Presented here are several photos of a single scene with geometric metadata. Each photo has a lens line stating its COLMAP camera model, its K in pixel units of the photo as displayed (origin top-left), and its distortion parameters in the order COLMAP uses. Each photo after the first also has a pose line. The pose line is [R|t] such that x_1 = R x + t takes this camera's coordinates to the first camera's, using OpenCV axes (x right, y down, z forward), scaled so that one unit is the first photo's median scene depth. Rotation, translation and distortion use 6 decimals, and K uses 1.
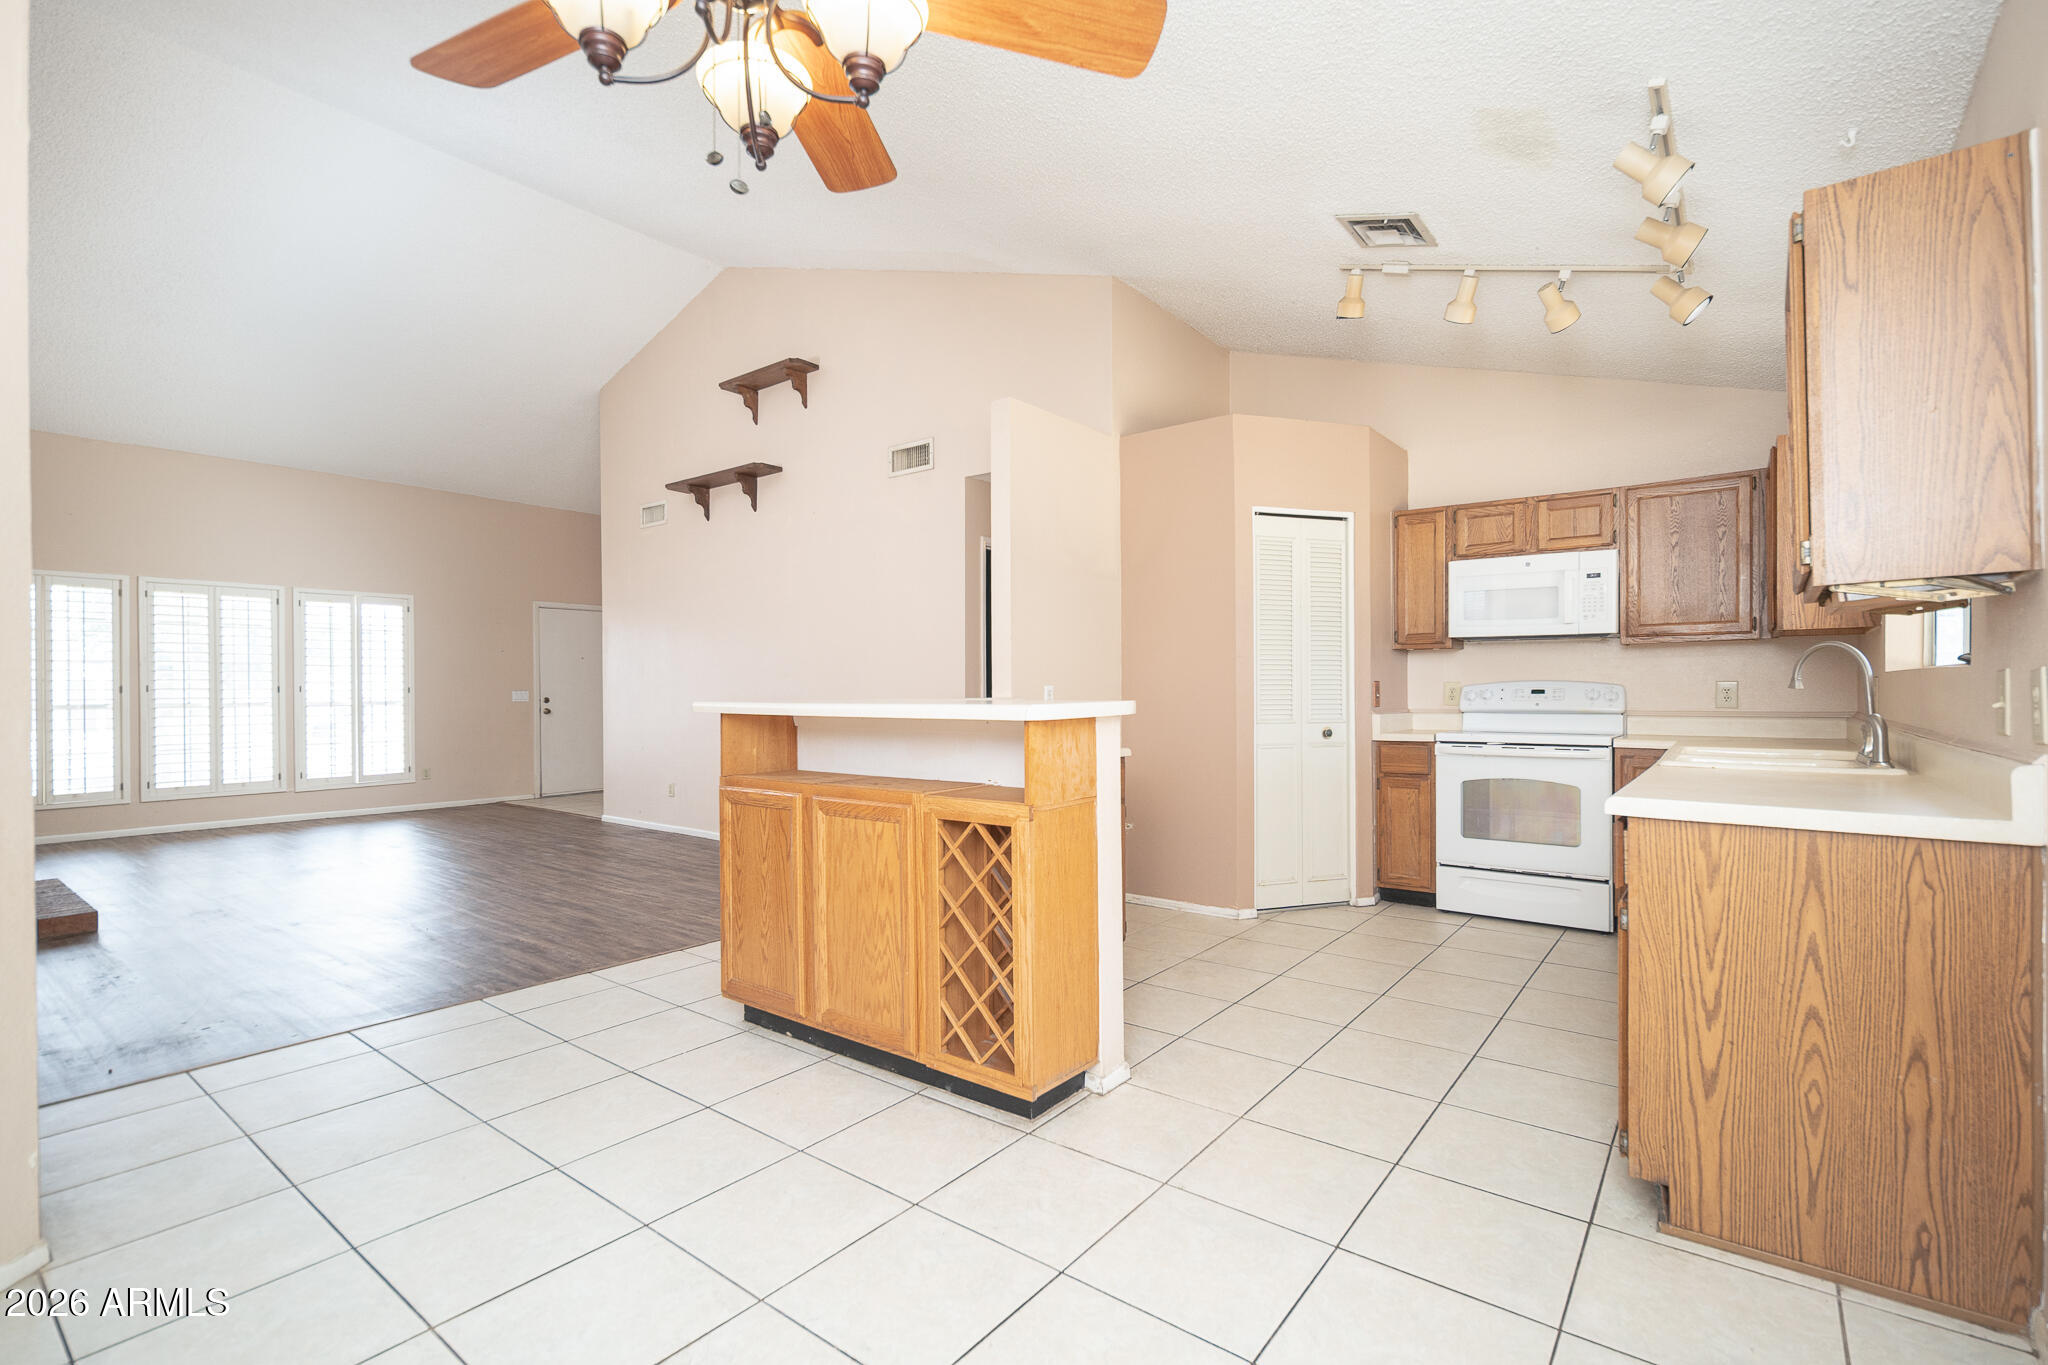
lens RADIAL K [[921.9, 0, 1031.9], [0, 921.9, 691.8], [0, 0, 1]] dist [-0.018589, 0.004877]
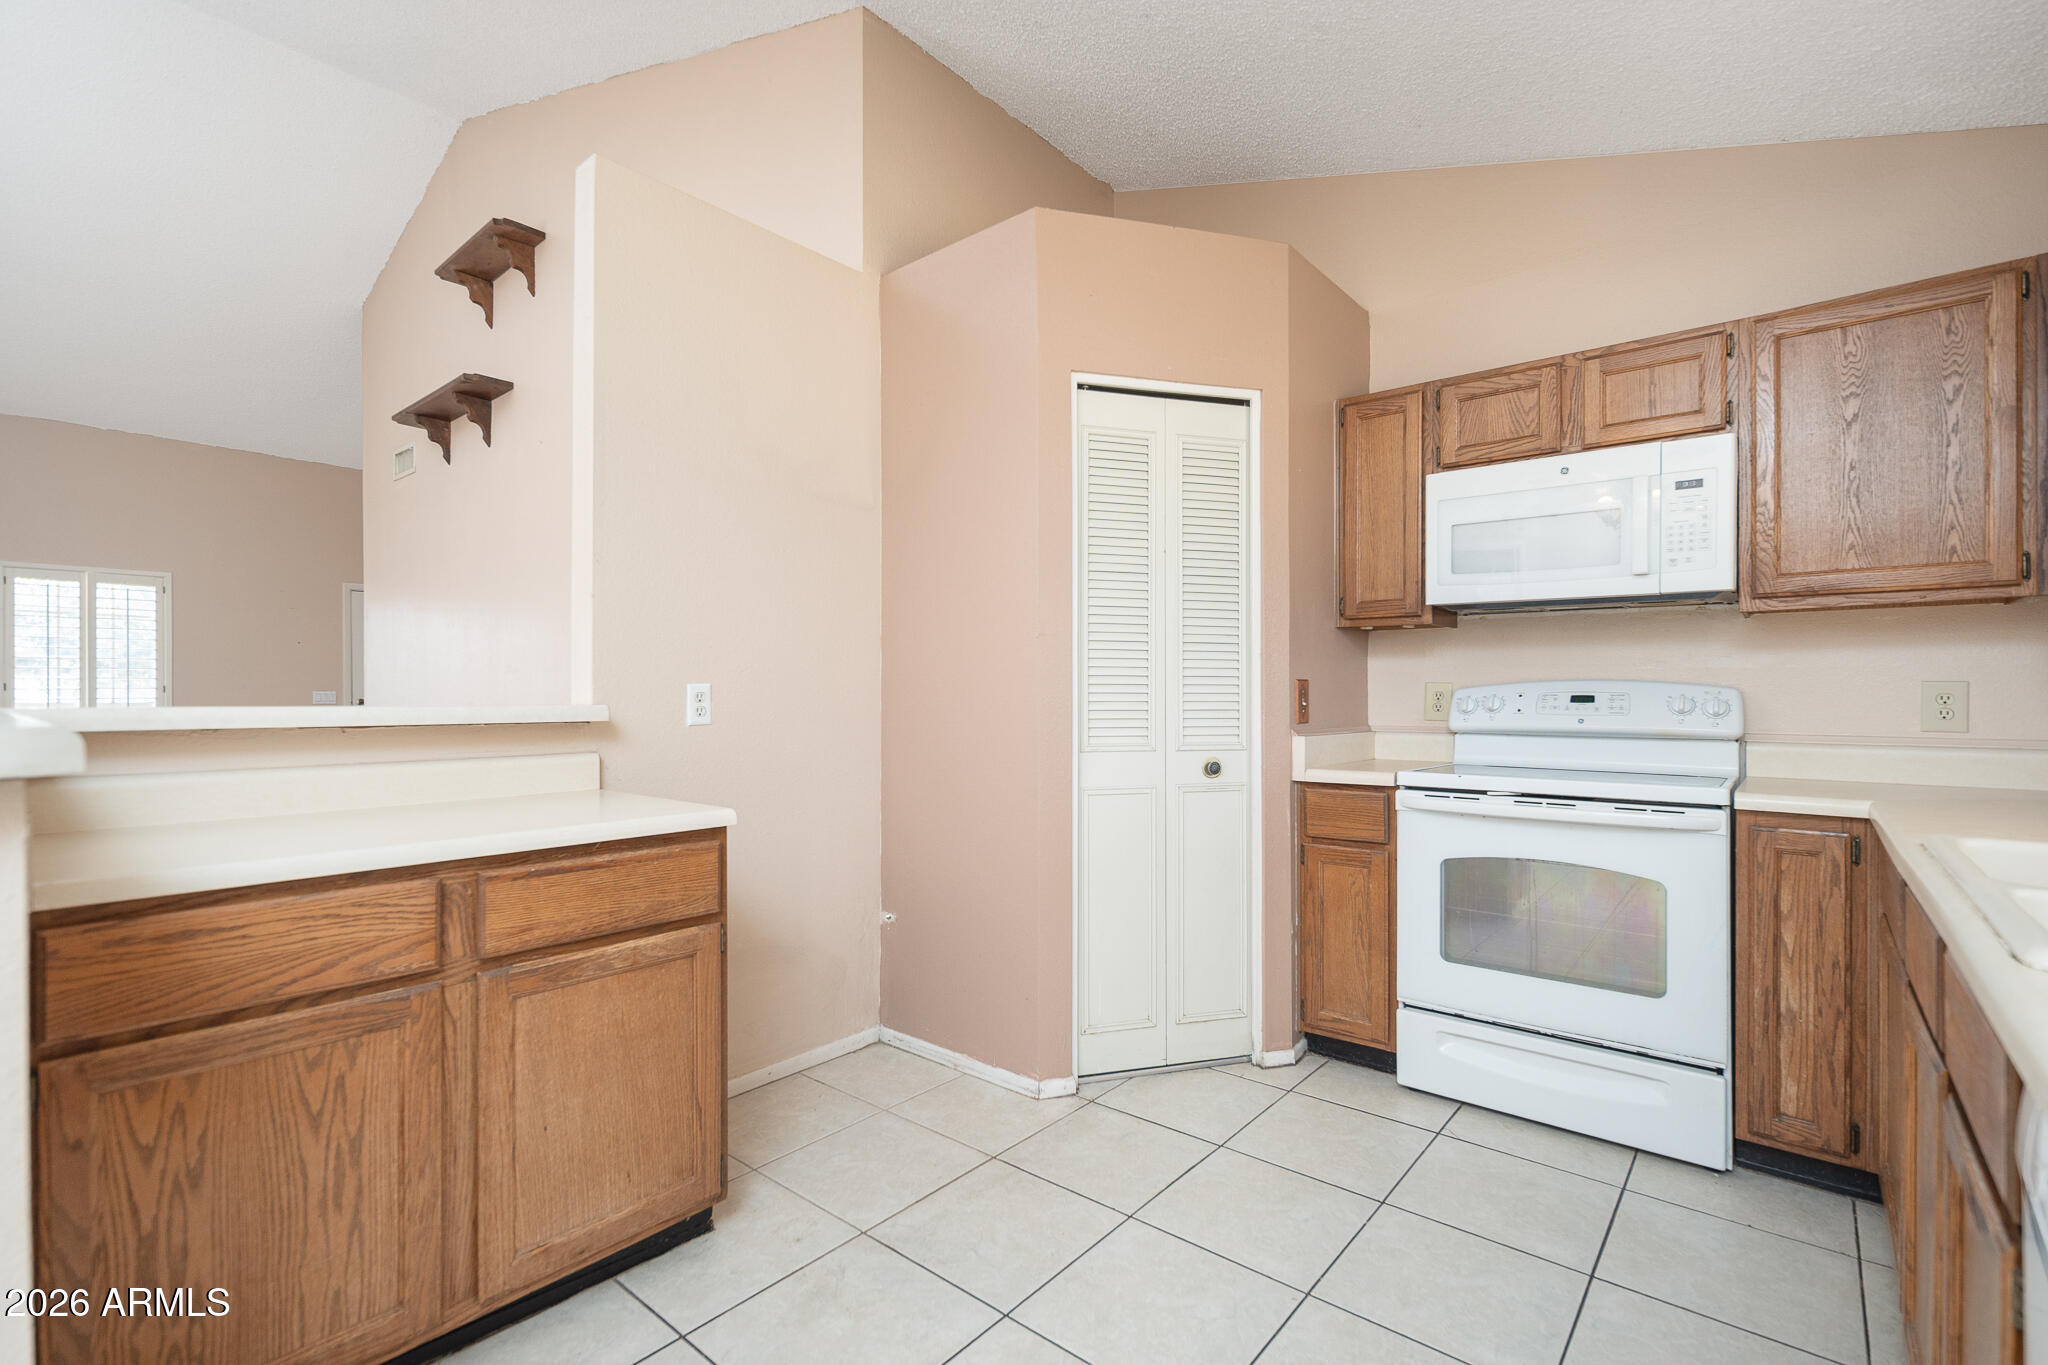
lens RADIAL K [[921.9, 0, 1025.4], [0, 921.9, 688.0], [0, 0, 1]] dist [-0.018589, 0.004877]
pose [[0.999120, 0.004606, -0.041689, 0.232581], [-0.004837, 0.999973, -0.005454, -0.002129], [0.041663, 0.005651, 0.999116, 0.422268]]
